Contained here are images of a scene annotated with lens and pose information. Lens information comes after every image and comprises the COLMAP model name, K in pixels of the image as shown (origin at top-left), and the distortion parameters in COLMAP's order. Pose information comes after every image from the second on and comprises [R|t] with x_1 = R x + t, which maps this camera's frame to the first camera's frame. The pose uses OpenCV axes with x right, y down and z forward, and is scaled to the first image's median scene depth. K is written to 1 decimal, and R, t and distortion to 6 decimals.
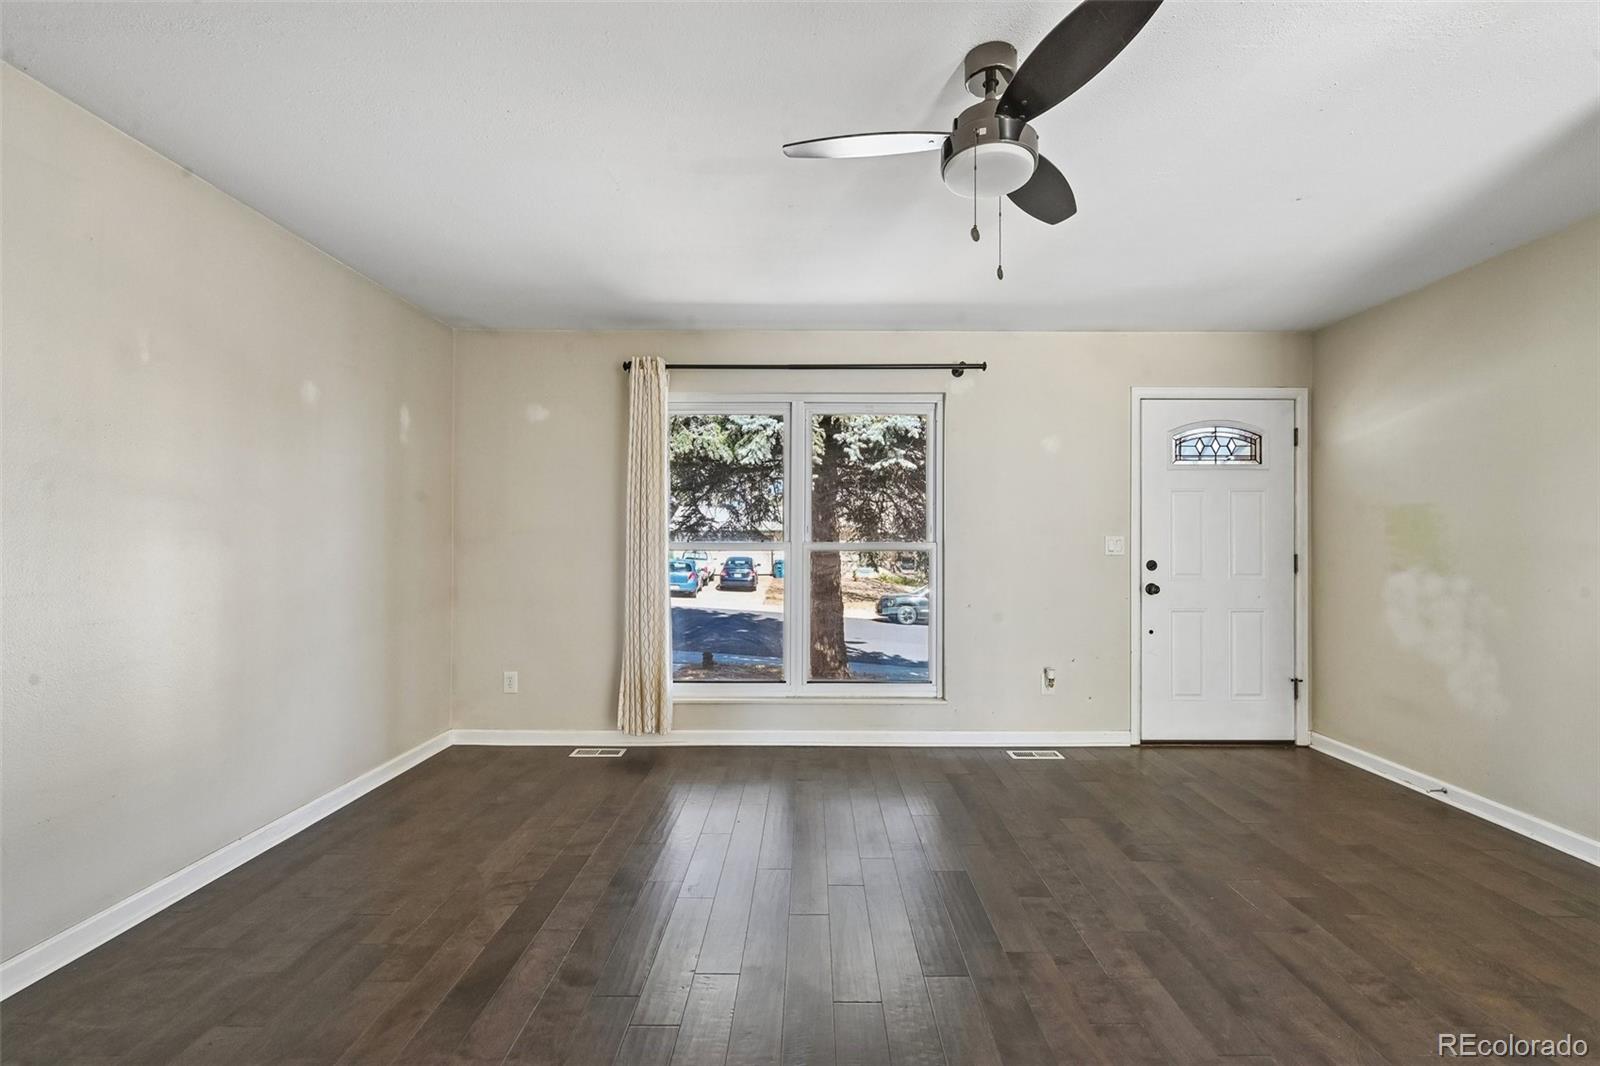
lens RADIAL K [[672.7, 0, 800.0], [0, 672.7, 533.0], [0, 0, 1]] dist [-0.001327, -0.000204]
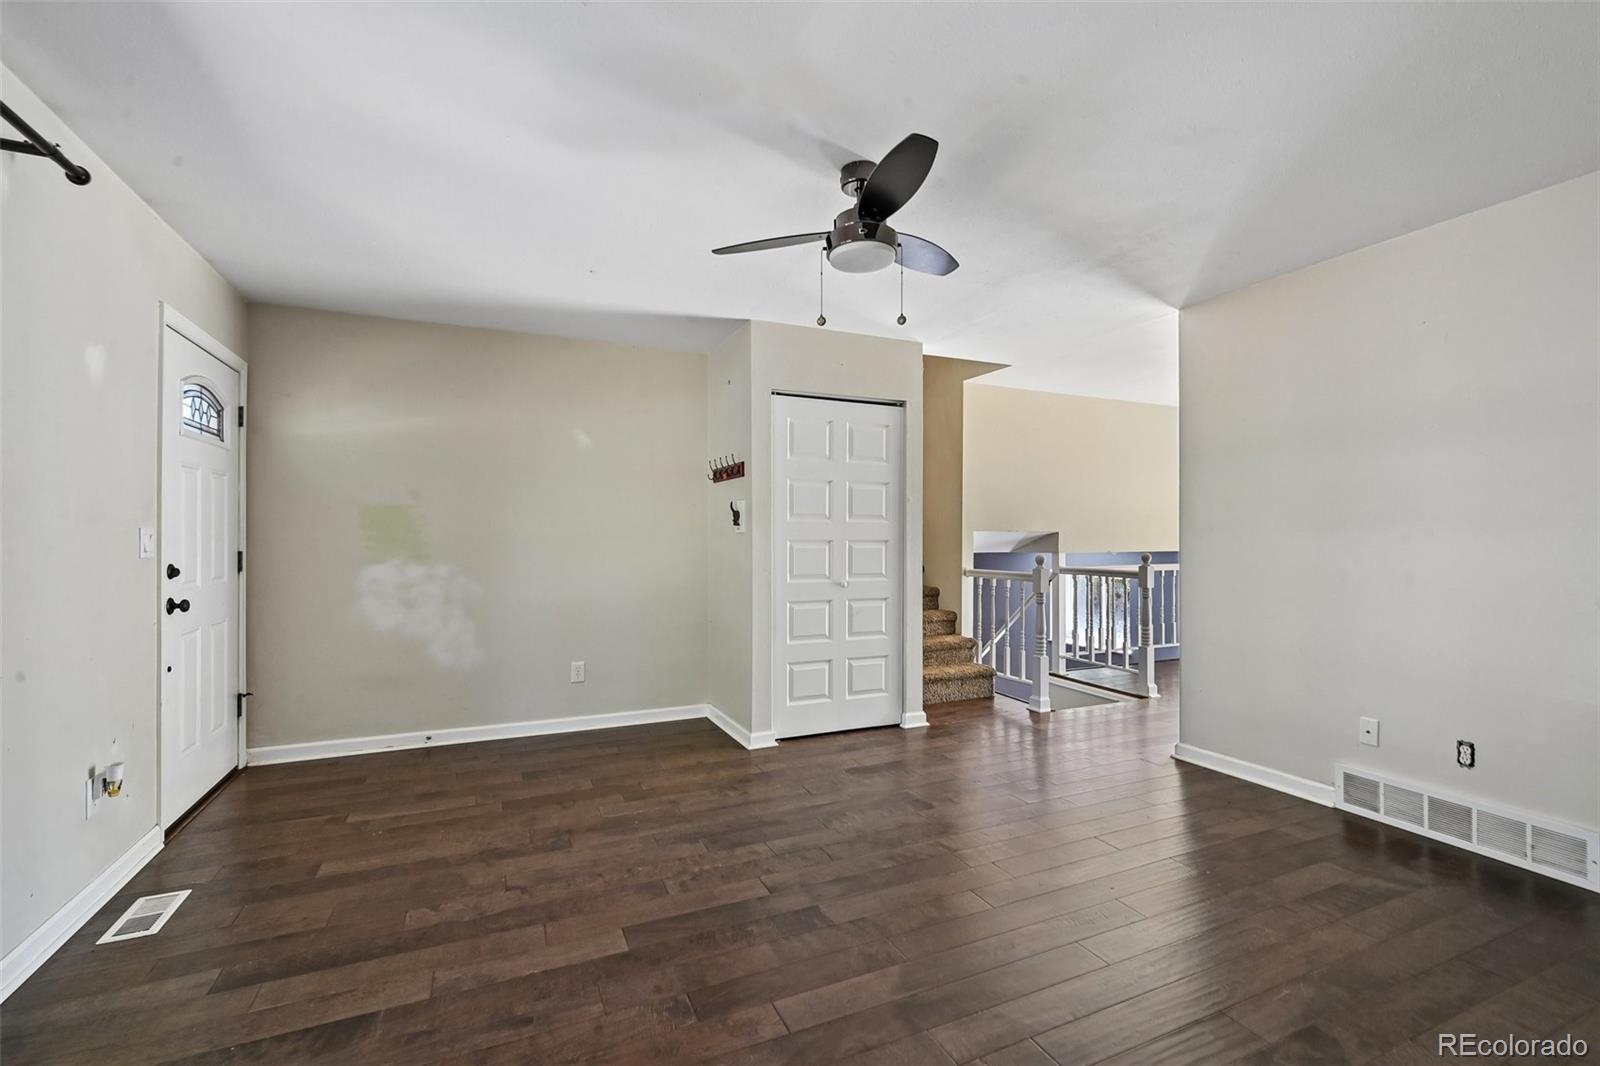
lens RADIAL K [[703.6, 0, 807.9], [0, 703.6, 536.0], [0, 0, 1]] dist [-0.002104, 0.000073]
pose [[-0.418900, -0.000217, 0.908032, -0.532889], [-0.011489, 0.999921, -0.005061, 0.010770], [-0.907960, -0.012553, -0.418870, 0.952690]]
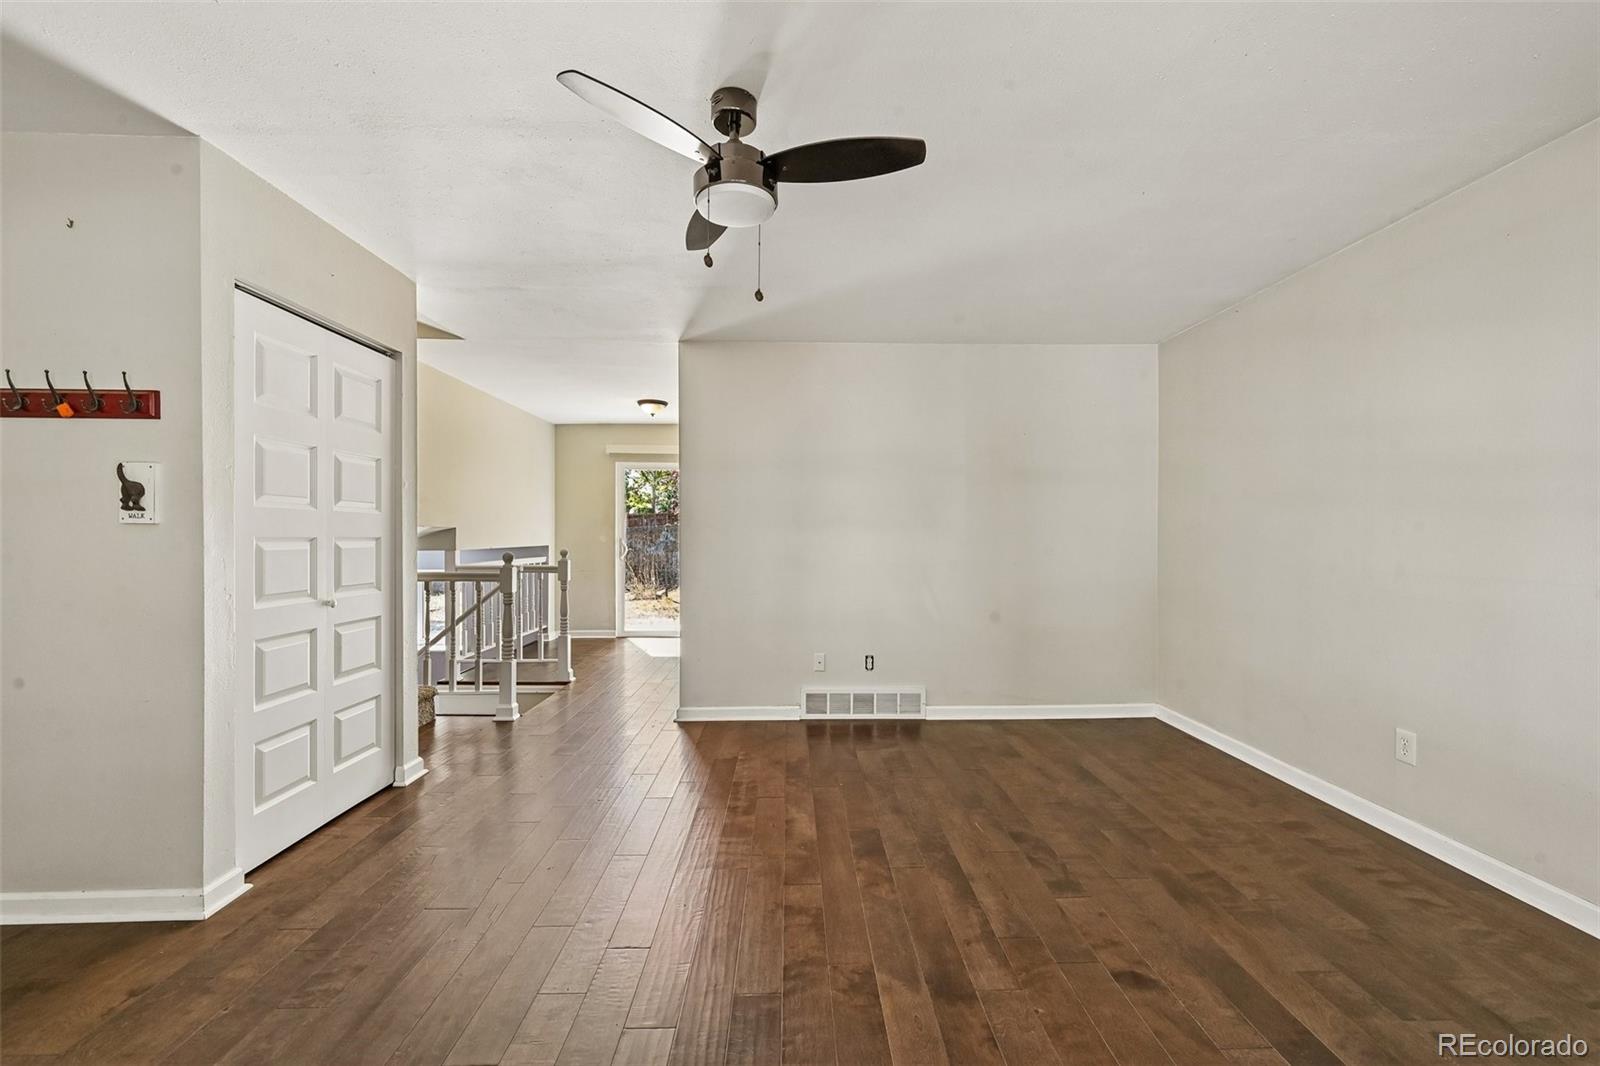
lens RADIAL K [[634.8, 0, 809.3], [0, 634.8, 533.3], [0, 0, 1]] dist [0.000299, 0.000432]
pose [[-0.999354, -0.003330, -0.035782, 0.111334], [-0.002840, 0.999902, -0.013714, 0.015537], [0.035824, -0.013604, -0.999266, 1.177226]]
